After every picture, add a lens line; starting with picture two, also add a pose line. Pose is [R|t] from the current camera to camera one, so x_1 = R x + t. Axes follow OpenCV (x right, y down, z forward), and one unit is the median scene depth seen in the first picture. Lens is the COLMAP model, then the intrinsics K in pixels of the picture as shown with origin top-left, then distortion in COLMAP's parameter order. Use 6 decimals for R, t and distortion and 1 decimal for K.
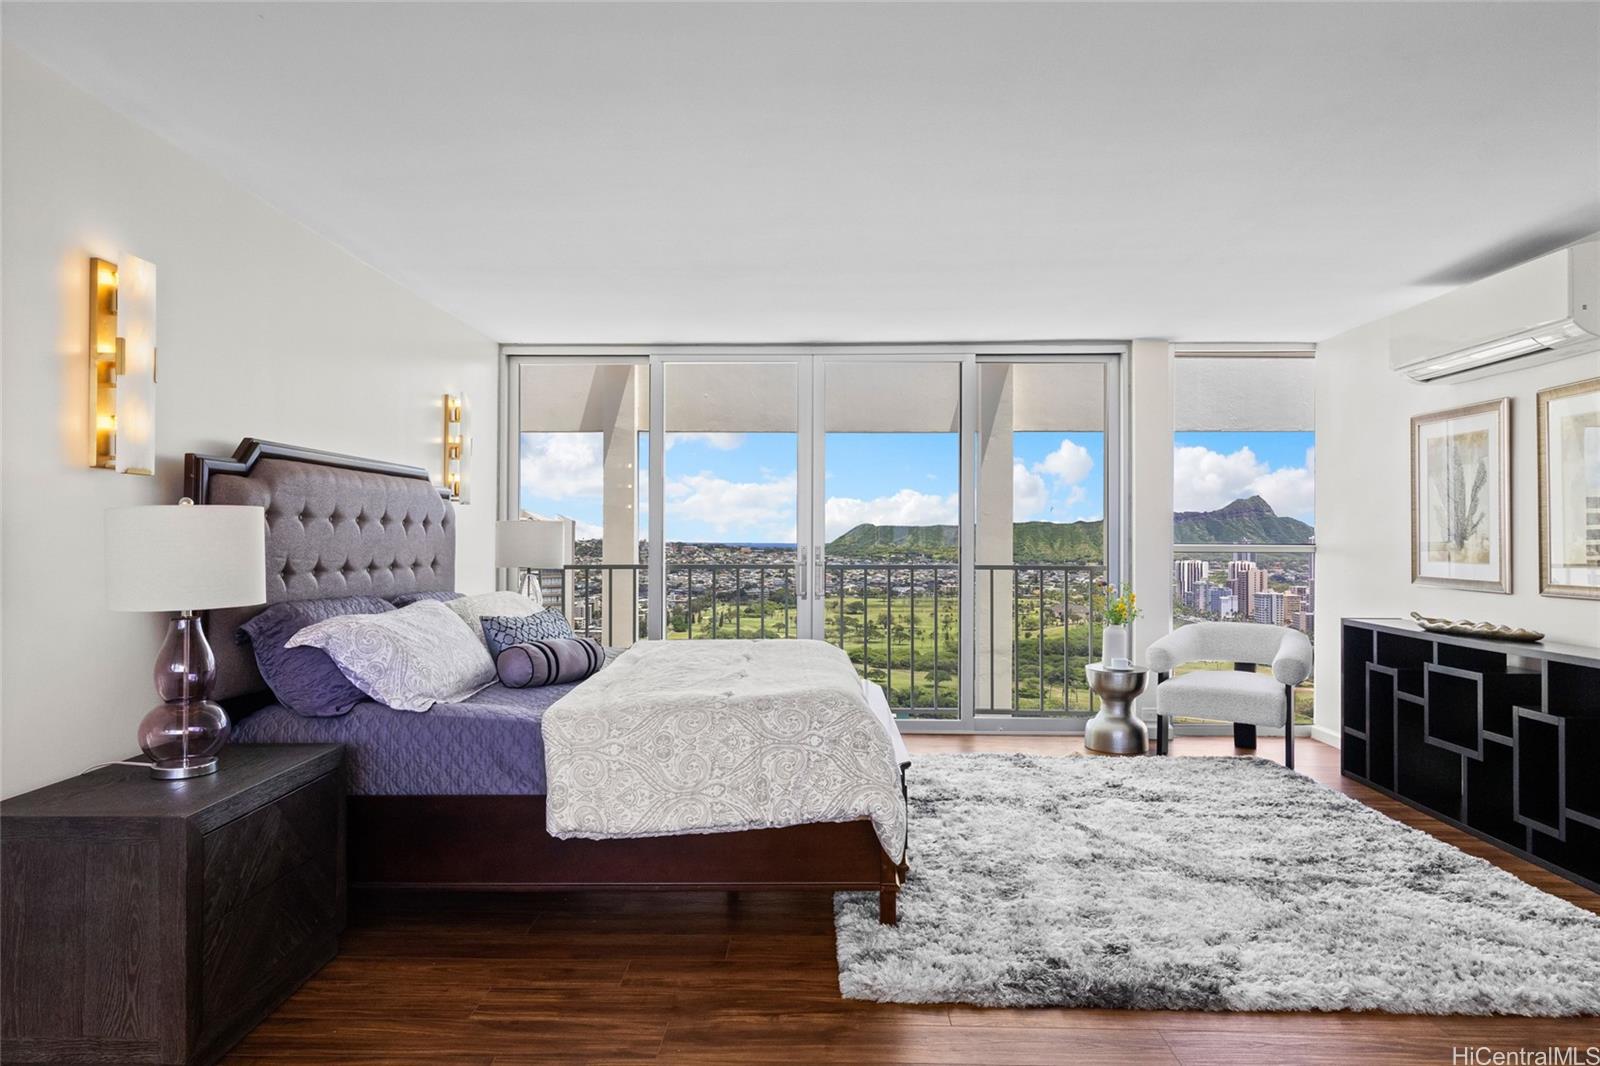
lens RADIAL K [[1053.6, 0, 828.1], [0, 1053.6, 527.4], [0, 0, 1]] dist [0.004295, -0.006560]
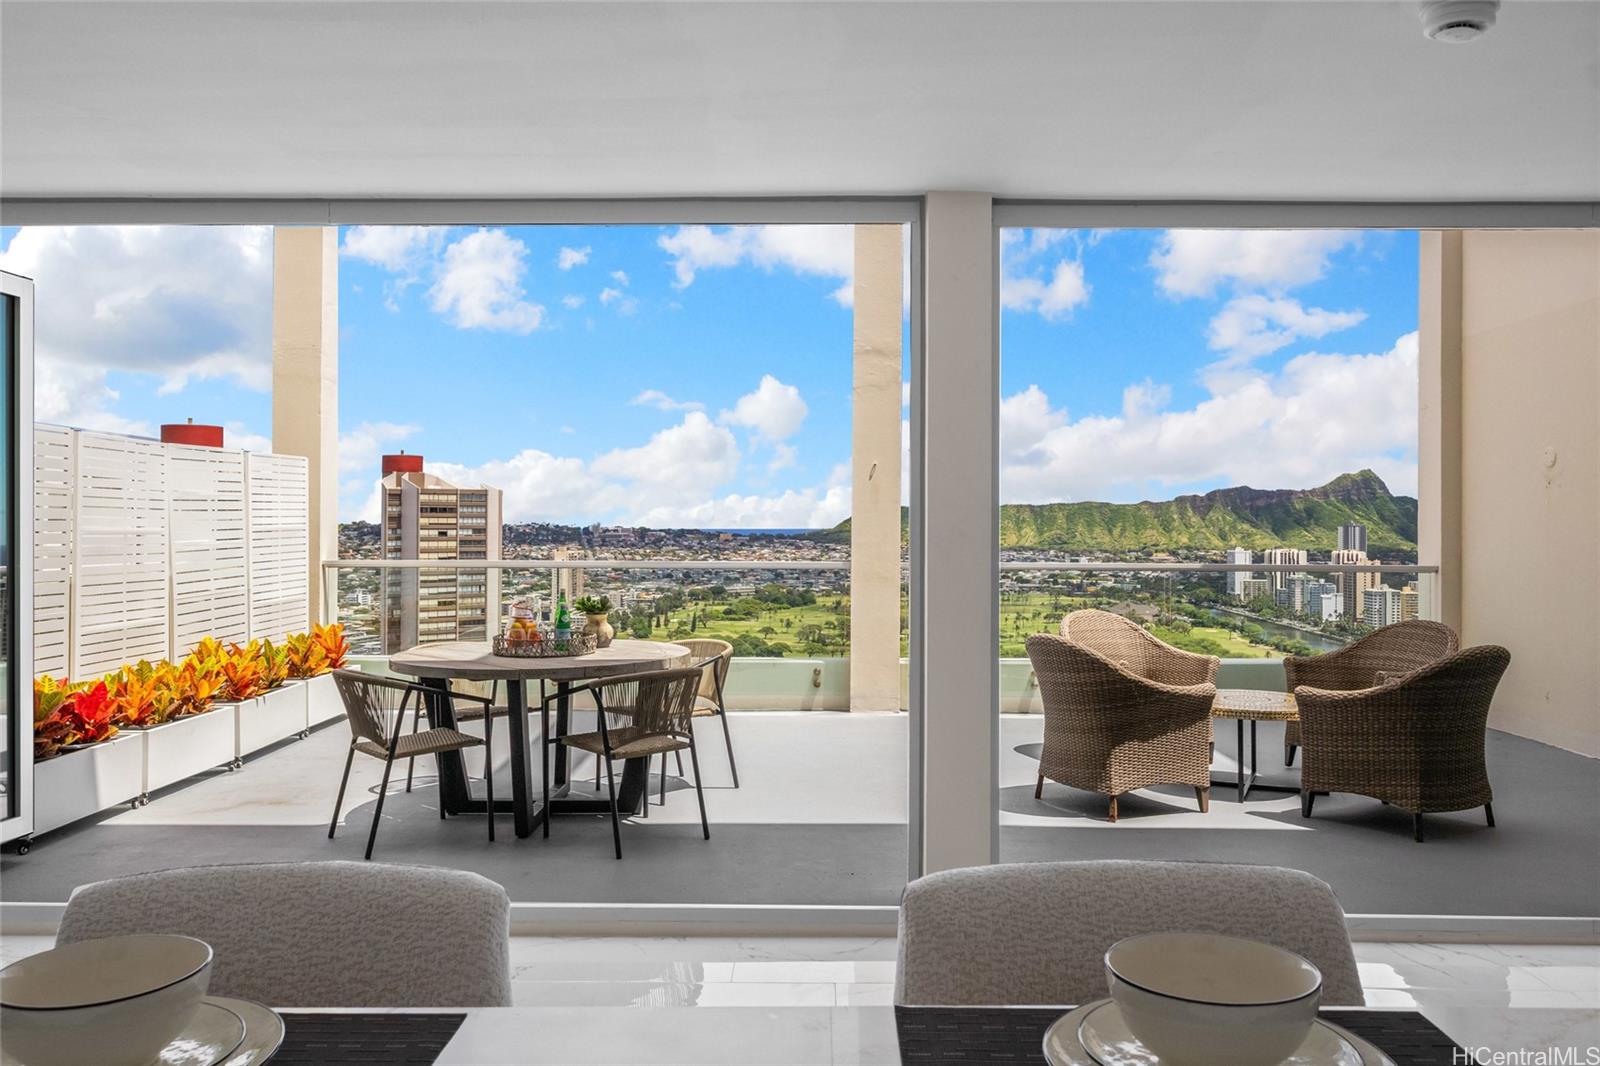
lens RADIAL K [[1290.2, 0, 798.2], [0, 1290.2, 519.4], [0, 0, 1]] dist [0.032166, 0.000308]
pose [[0.999666, -0.001733, -0.025792, 0.265257], [0.001929, 0.999970, 0.007559, 0.003142], [0.025778, -0.007606, 0.999639, 0.160465]]
